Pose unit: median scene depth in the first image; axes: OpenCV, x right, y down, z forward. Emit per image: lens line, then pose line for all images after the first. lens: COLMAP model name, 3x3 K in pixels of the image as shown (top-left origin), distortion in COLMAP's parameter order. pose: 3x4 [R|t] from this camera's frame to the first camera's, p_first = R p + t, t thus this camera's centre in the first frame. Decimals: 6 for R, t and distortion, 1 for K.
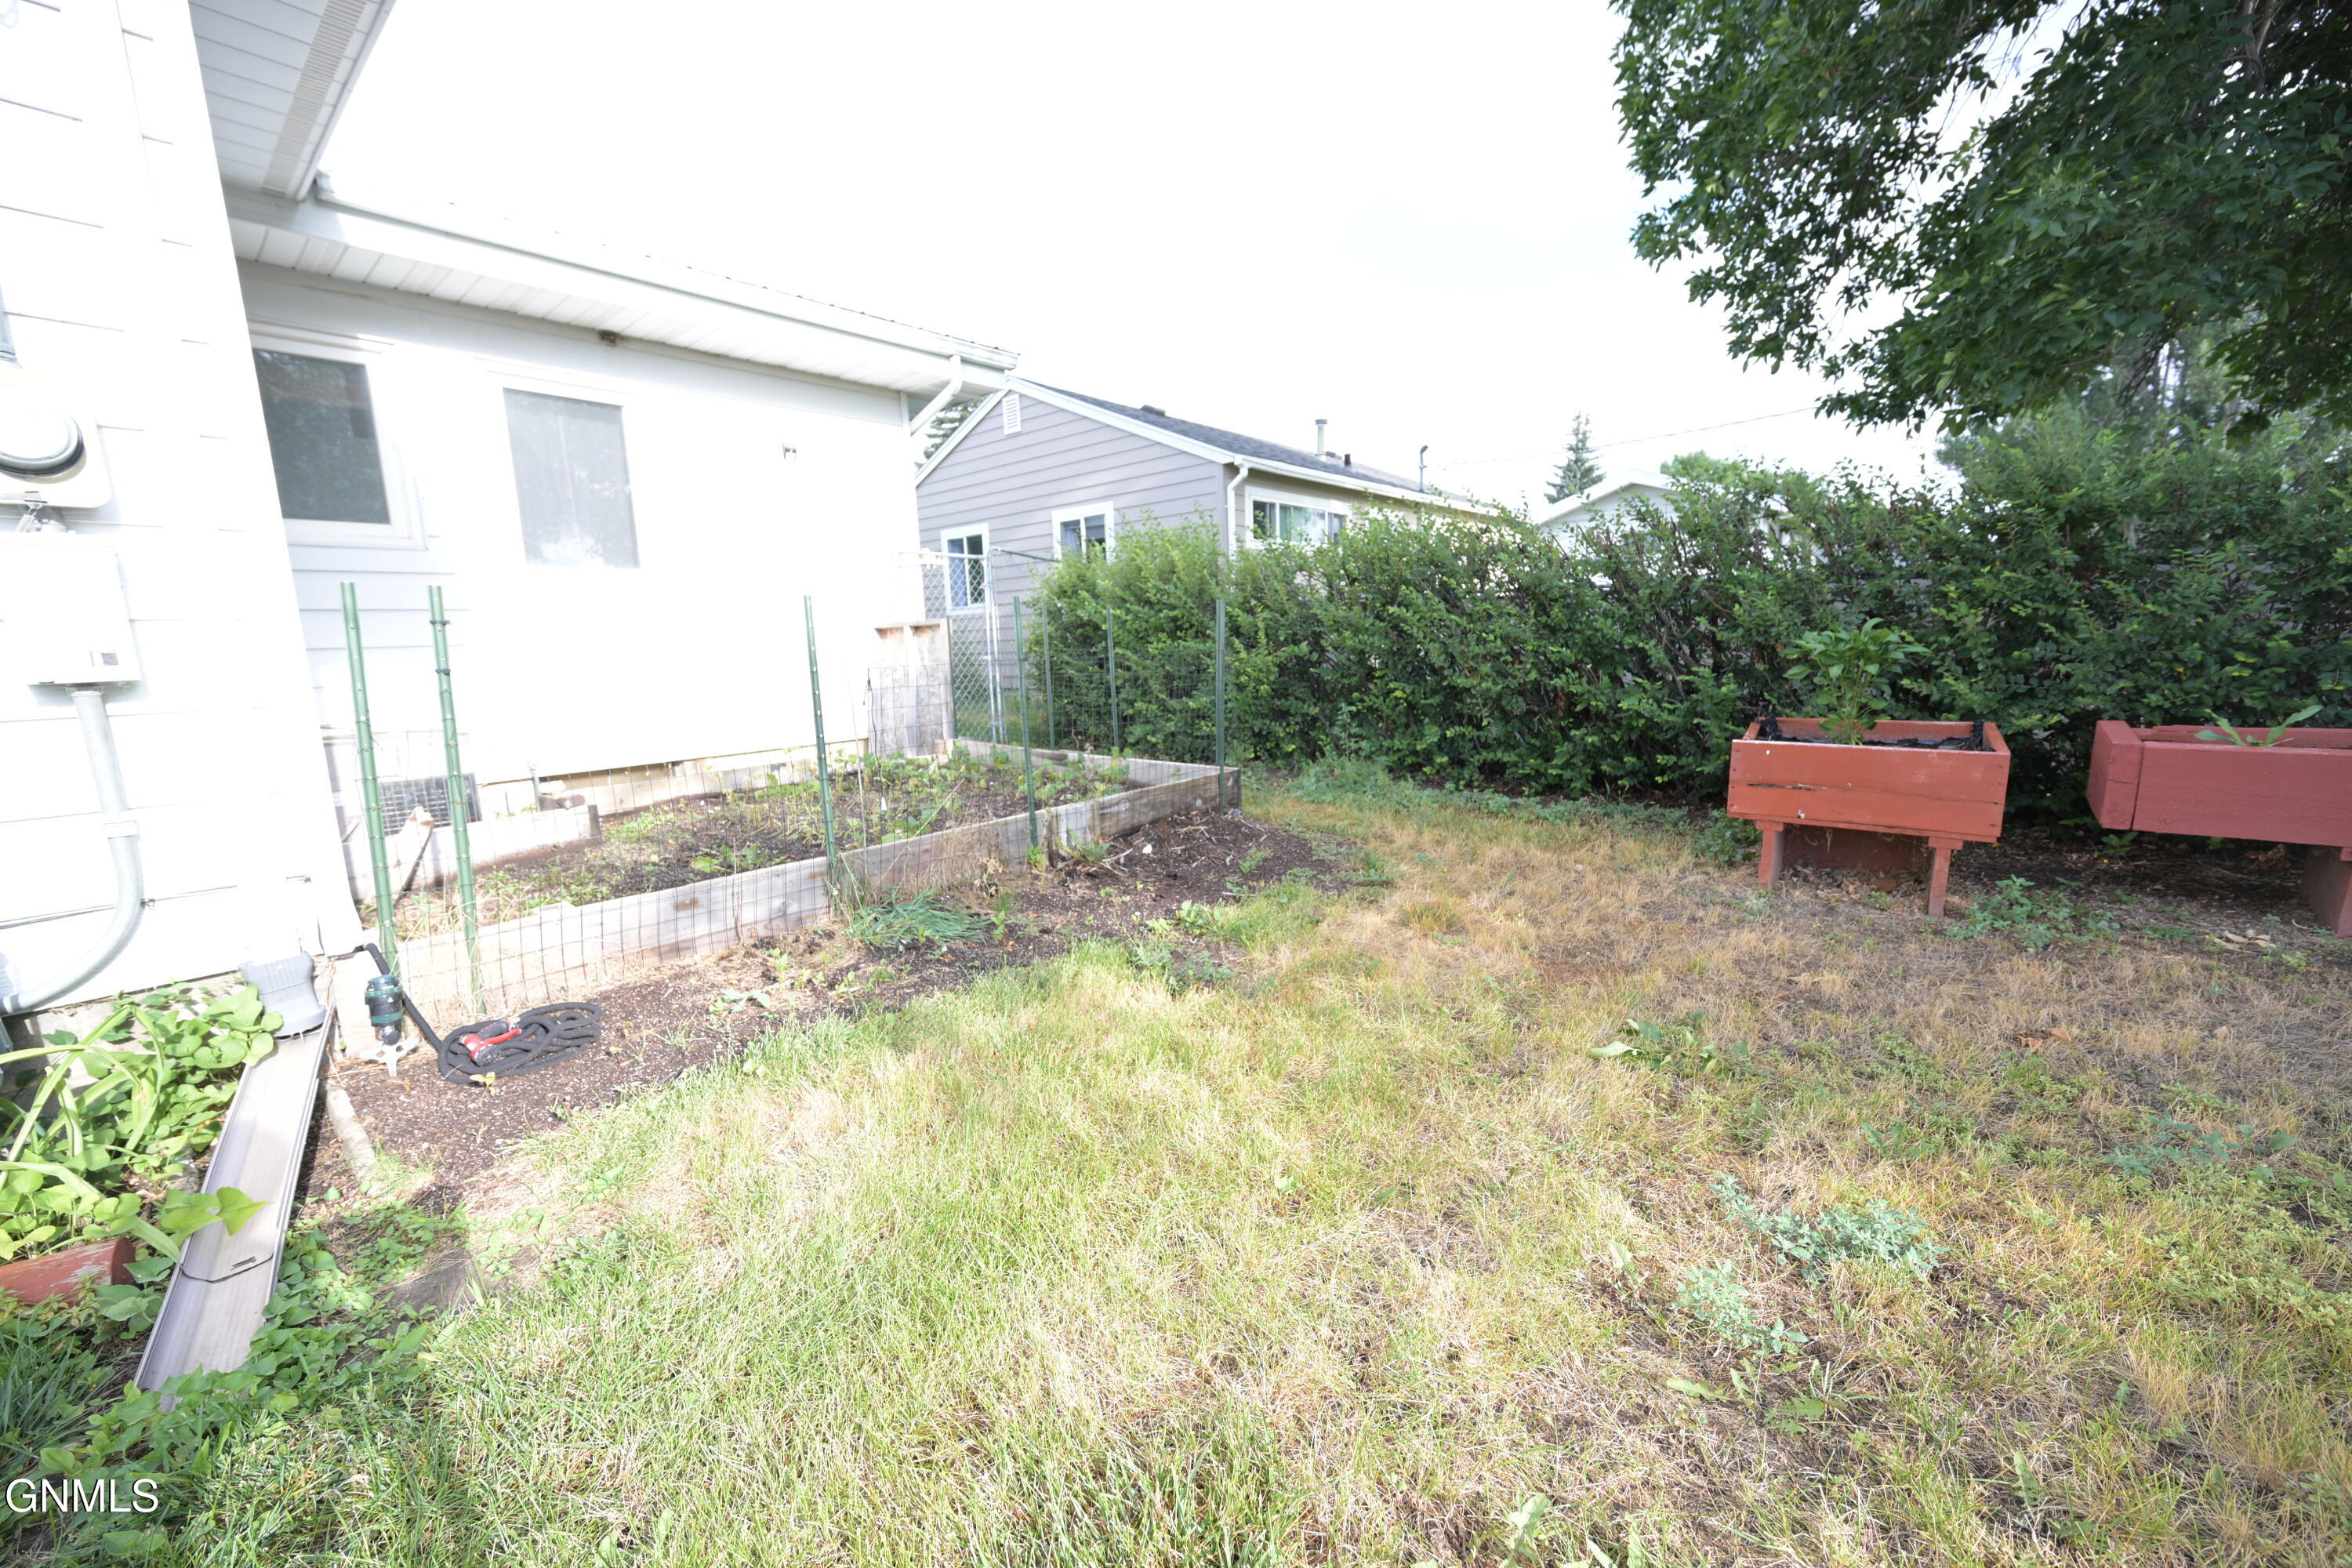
lens RADIAL K [[912.3, 0, 1176.0], [0, 912.3, 784.0], [0, 0, 1]] dist [0.000342, 0.000003]
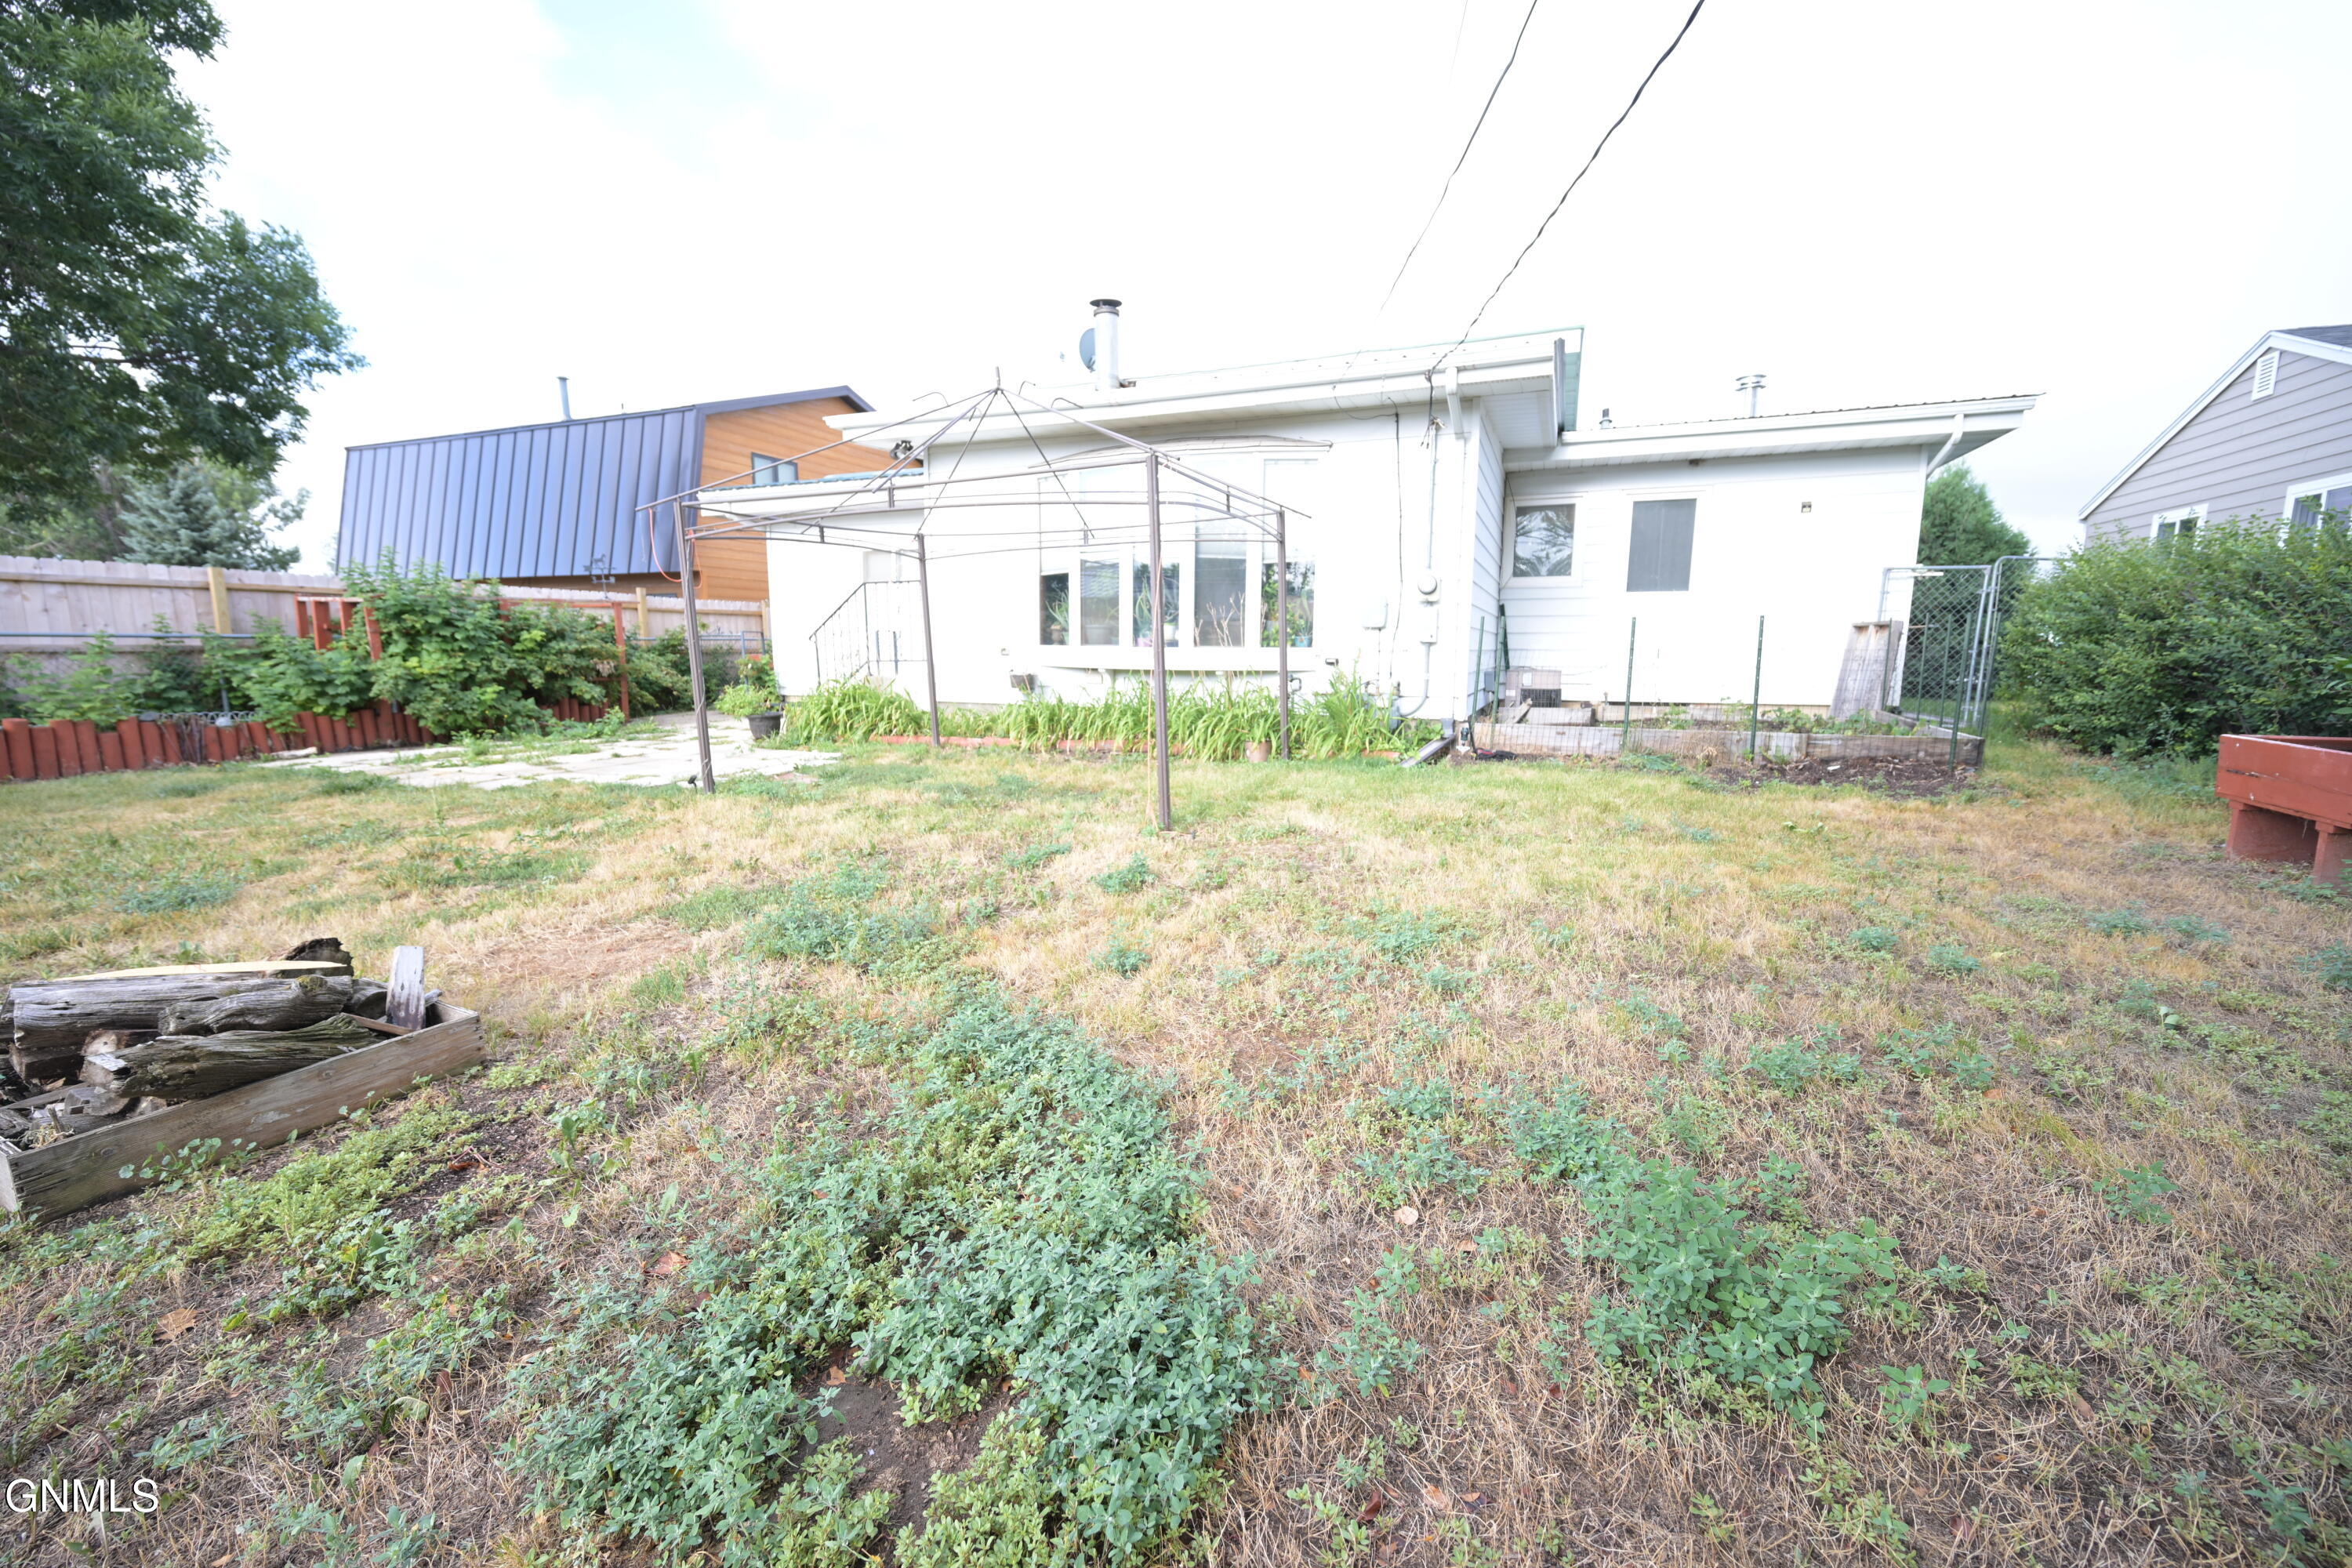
lens RADIAL K [[912.3, 0, 1176.0], [0, 912.3, 784.0], [0, 0, 1]] dist [0.000342, 0.000003]
pose [[0.315226, 0.177521, -0.932266, 0.823514], [-0.159507, 0.978285, 0.132350, 0.050833], [0.935516, 0.106983, 0.336696, -0.474628]]
